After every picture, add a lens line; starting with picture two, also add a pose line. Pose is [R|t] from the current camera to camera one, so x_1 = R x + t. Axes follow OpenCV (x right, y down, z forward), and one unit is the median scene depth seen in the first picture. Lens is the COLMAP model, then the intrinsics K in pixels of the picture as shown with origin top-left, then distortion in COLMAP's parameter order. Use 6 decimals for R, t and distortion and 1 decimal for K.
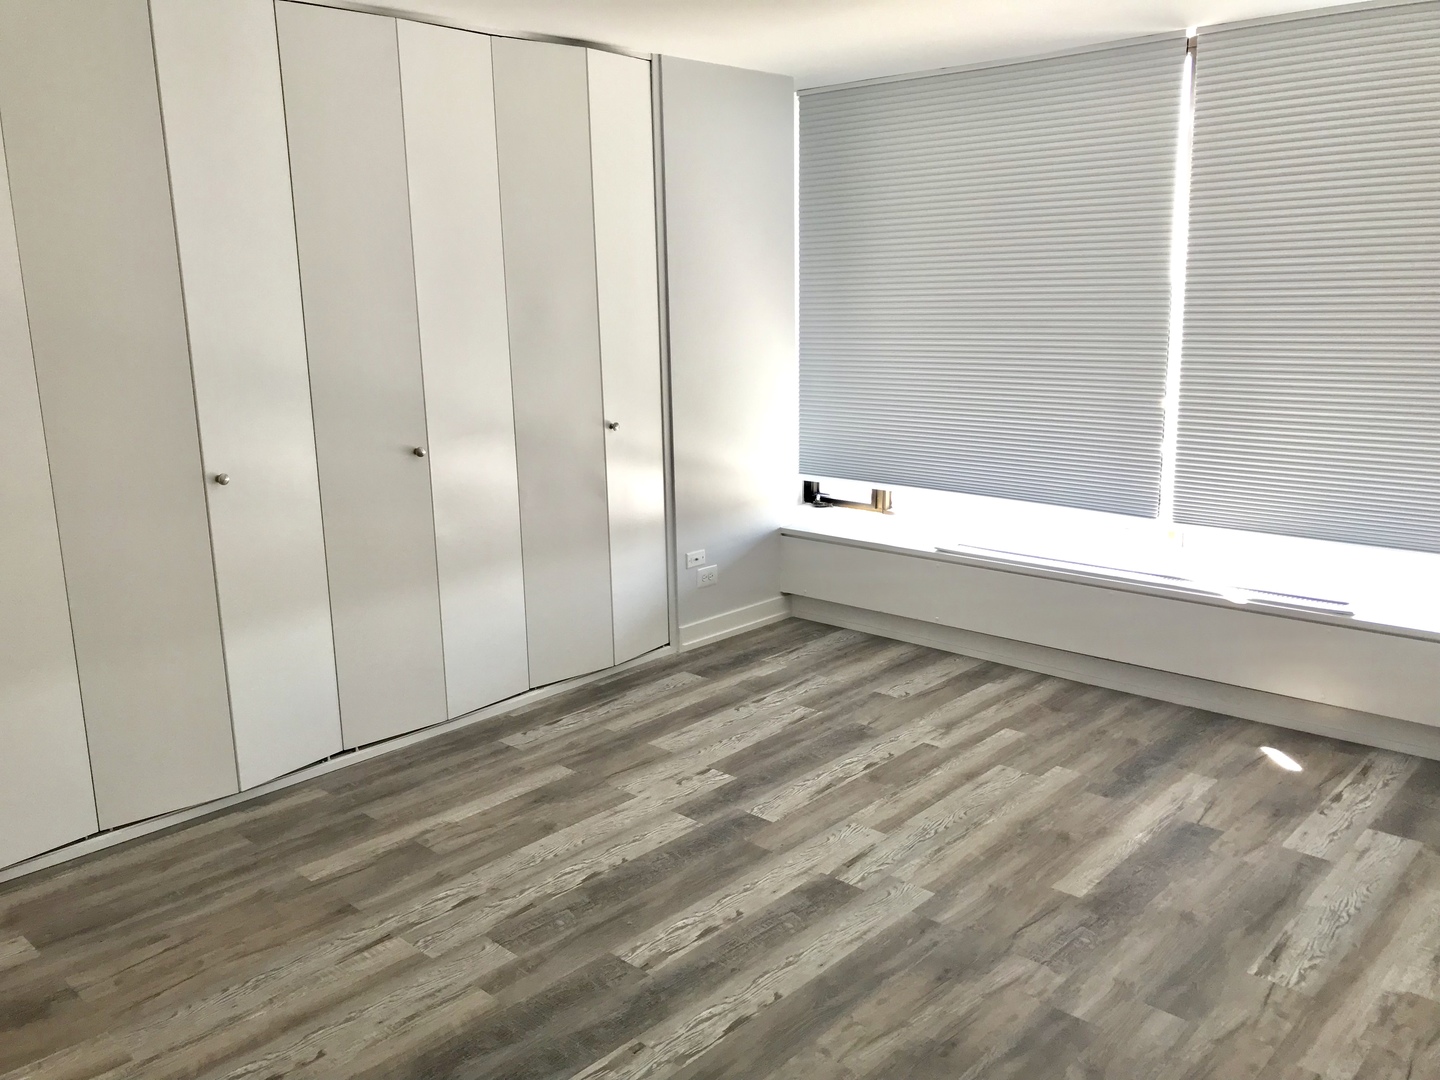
lens RADIAL K [[1178.9, 0, 714.7], [0, 1178.9, 533.8], [0, 0, 1]] dist [0.043278, -0.066297]
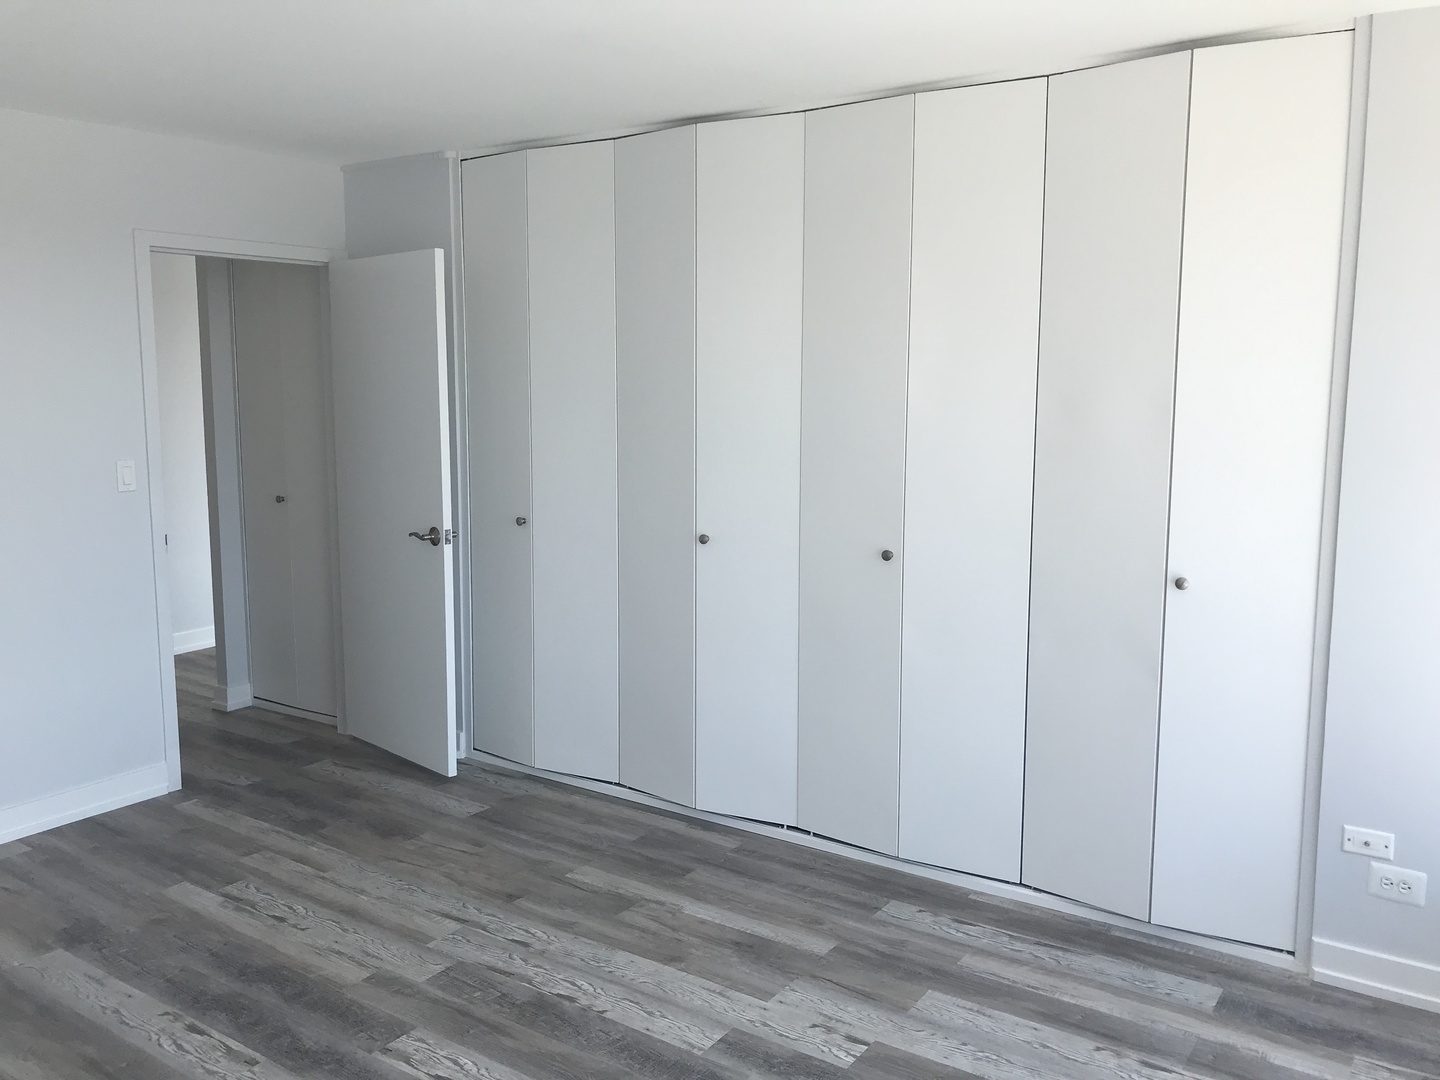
lens RADIAL K [[1189.4, 0, 711.5], [0, 1189.4, 532.4], [0, 0, 1]] dist [0.031505, -0.008791]
pose [[0.140458, 0.149142, -0.978789, 0.666895], [-0.206463, 0.971268, 0.118368, -0.176084], [0.968321, 0.185458, 0.167214, 0.742646]]
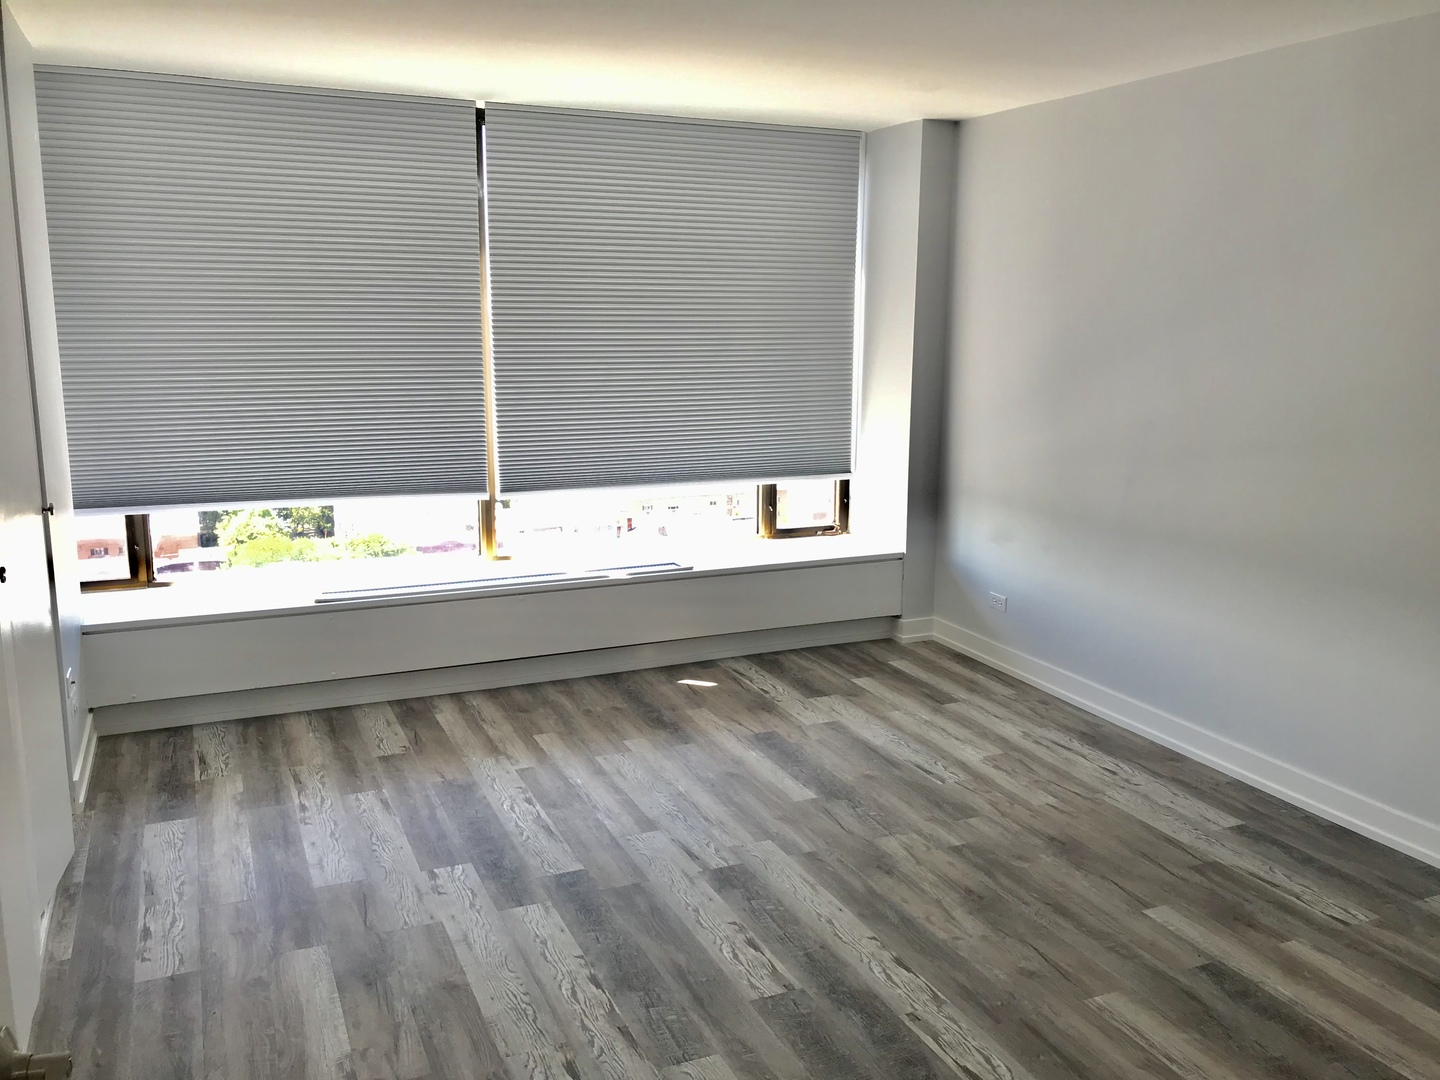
lens RADIAL K [[1189.4, 0, 711.5], [0, 1189.4, 532.4], [0, 0, 1]] dist [0.031505, -0.008791]
pose [[0.395841, -0.147945, 0.906323, -0.695091], [0.178621, 0.980492, 0.082038, -0.080761], [-0.900780, 0.129414, 0.414545, 0.428441]]
